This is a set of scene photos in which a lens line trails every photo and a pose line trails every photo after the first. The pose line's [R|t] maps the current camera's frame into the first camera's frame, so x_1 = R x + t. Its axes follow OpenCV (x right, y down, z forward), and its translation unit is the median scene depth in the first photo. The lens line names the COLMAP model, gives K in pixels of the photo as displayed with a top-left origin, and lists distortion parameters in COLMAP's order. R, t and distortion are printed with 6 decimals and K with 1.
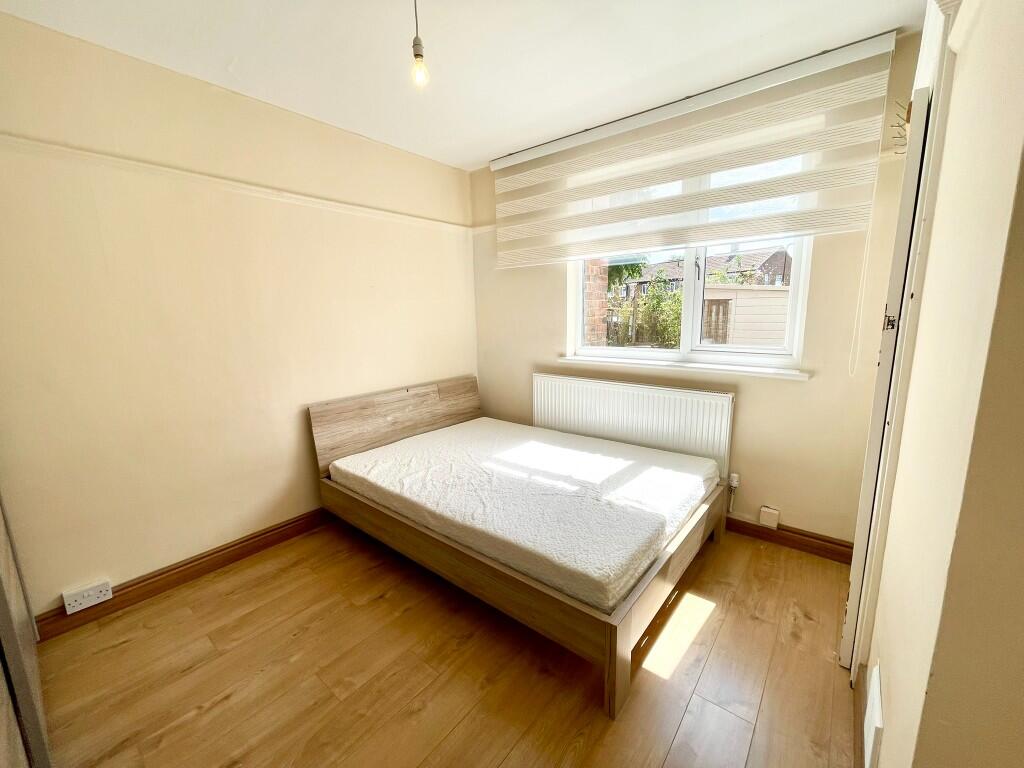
lens RADIAL K [[414.4, 0, 512.5], [0, 414.4, 385.4], [0, 0, 1]] dist [-0.000328, -0.000149]
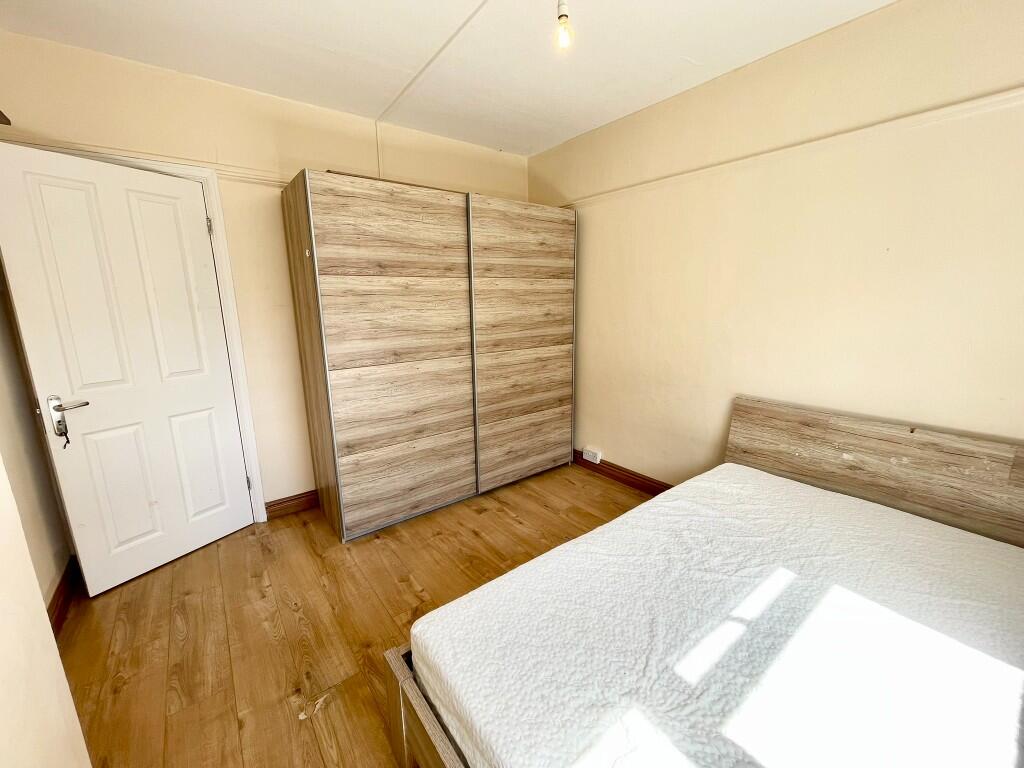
lens RADIAL K [[414.4, 0, 511.6], [0, 414.4, 382.2], [0, 0, 1]] dist [-0.000328, -0.000149]
pose [[-0.227425, 0.221305, -0.948315, 0.433023], [-0.145581, 0.955163, 0.257816, -0.128720], [0.962852, 0.196691, -0.185011, 0.613697]]
